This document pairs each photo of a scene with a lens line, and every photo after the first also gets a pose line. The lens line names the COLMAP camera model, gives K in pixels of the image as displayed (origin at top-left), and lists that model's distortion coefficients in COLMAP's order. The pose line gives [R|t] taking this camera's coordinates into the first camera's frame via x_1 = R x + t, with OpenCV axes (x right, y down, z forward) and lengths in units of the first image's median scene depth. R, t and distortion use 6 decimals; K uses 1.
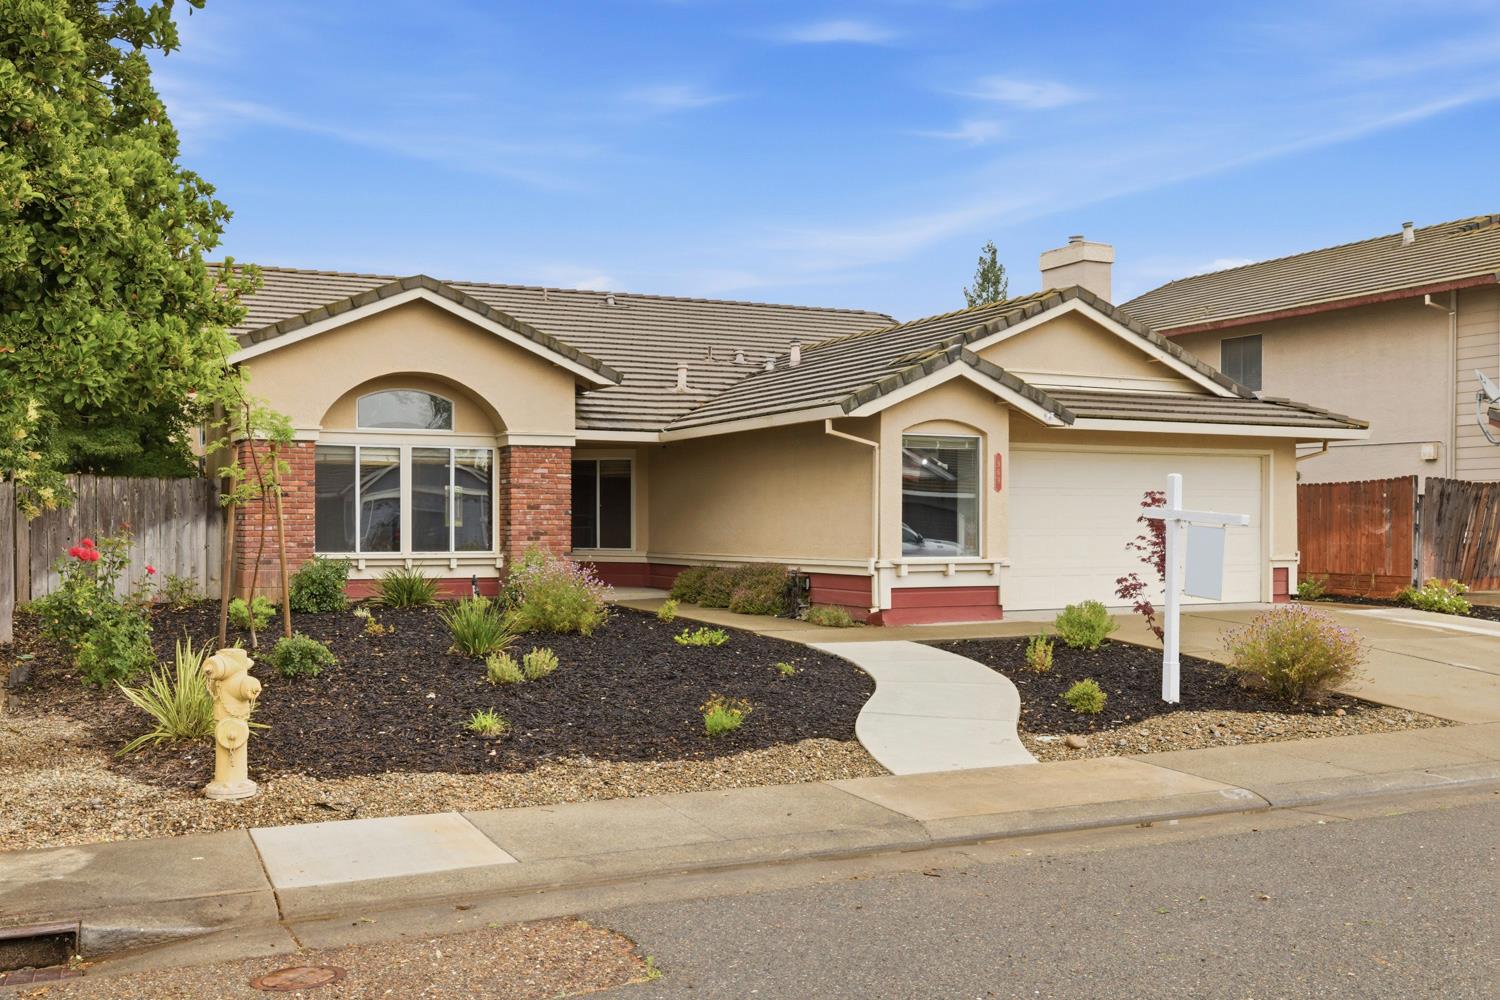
lens RADIAL K [[1444.4, 0, 749.8], [0, 1444.4, 539.2], [0, 0, 1]] dist [0.006906, 0.002679]
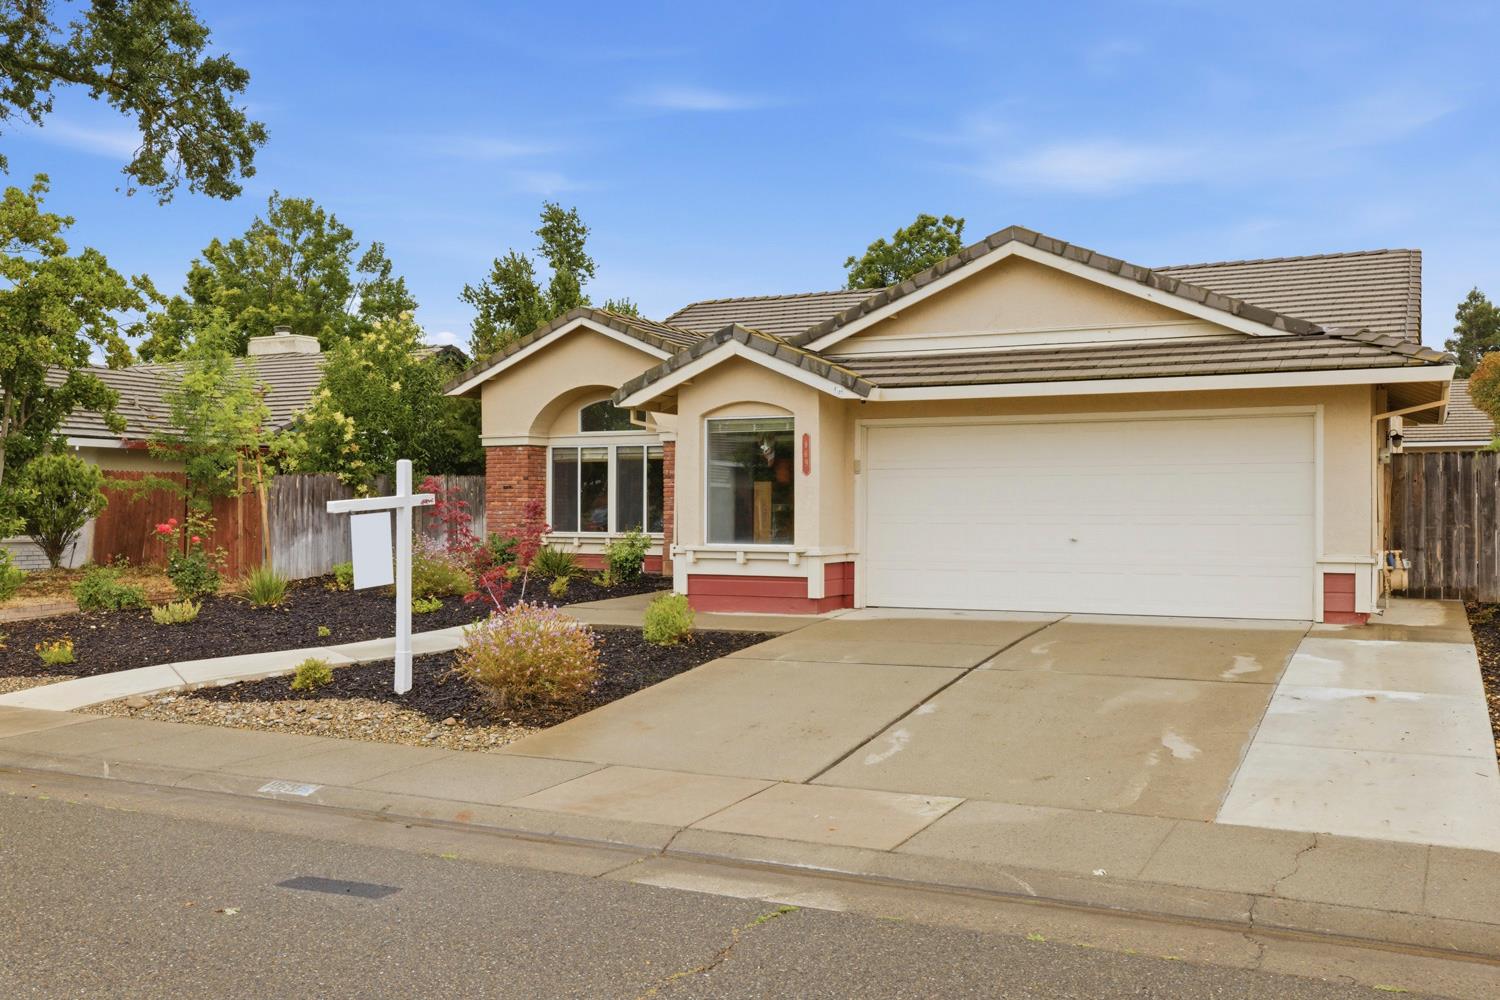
lens RADIAL K [[1357.4, 0, 751.2], [0, 1357.4, 496.1], [0, 0, 1]] dist [0.000210, -0.001123]
pose [[0.610612, -0.006786, -0.791901, 0.756983], [-0.008580, 0.999848, -0.015184, -0.005362], [0.791883, 0.016066, 0.610461, 0.401250]]
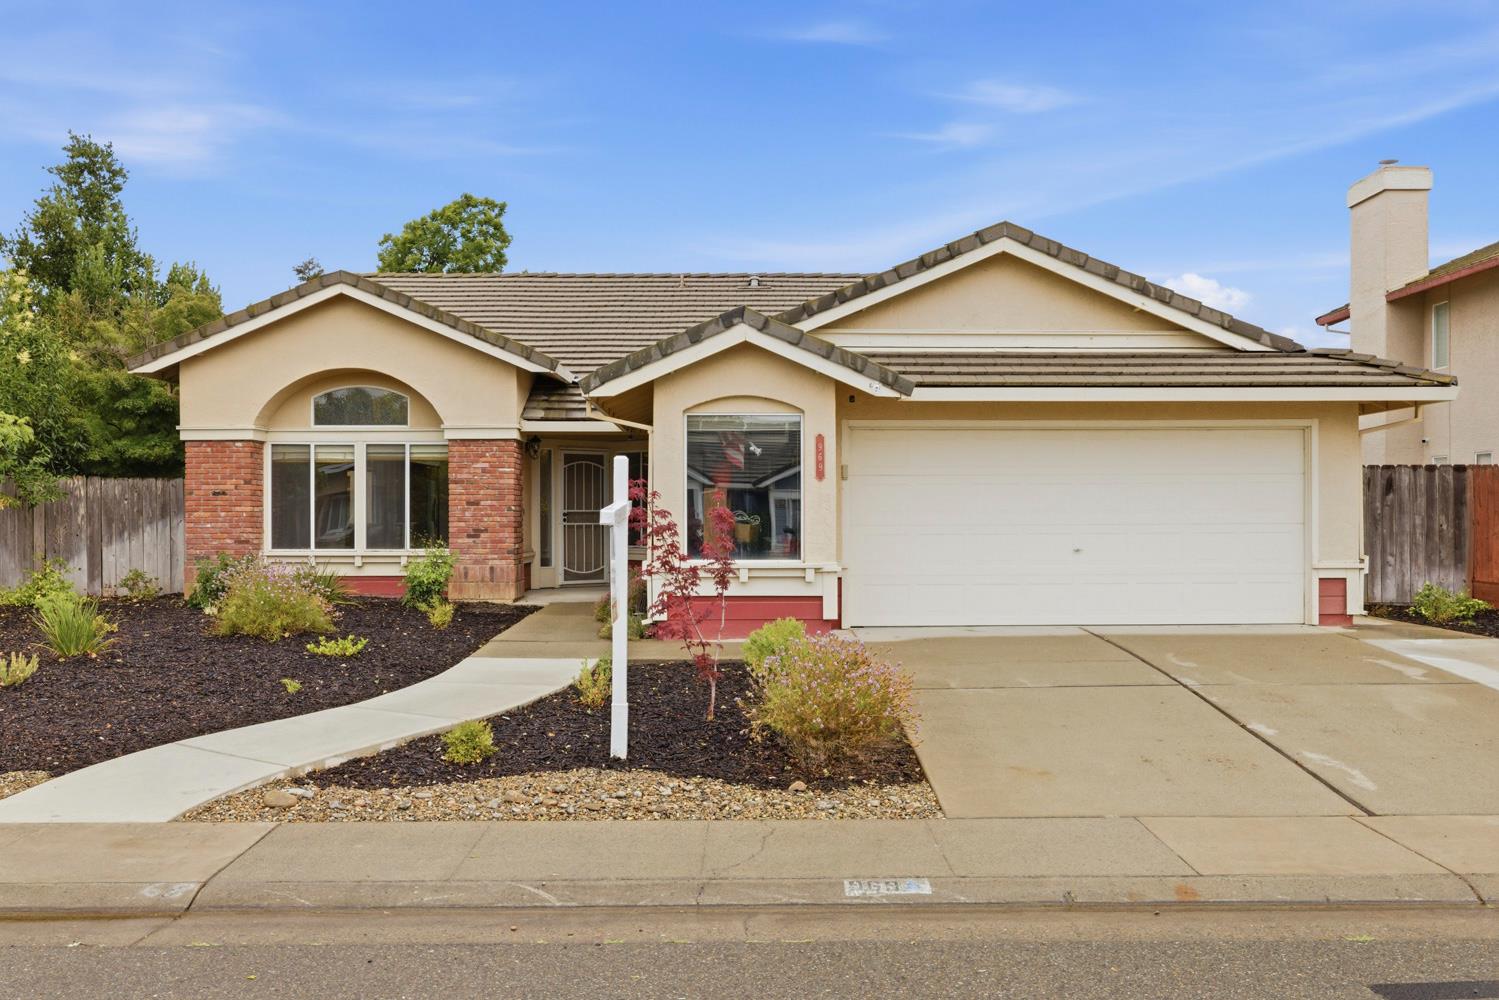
lens RADIAL K [[1448.8, 0, 752.3], [0, 1448.8, 507.1], [0, 0, 1]] dist [-0.007195, -0.007289]
pose [[0.903901, -0.005763, -0.427703, 0.442127], [-0.002152, 0.999835, -0.018020, -0.002781], [0.427736, 0.017209, 0.903740, 0.218041]]
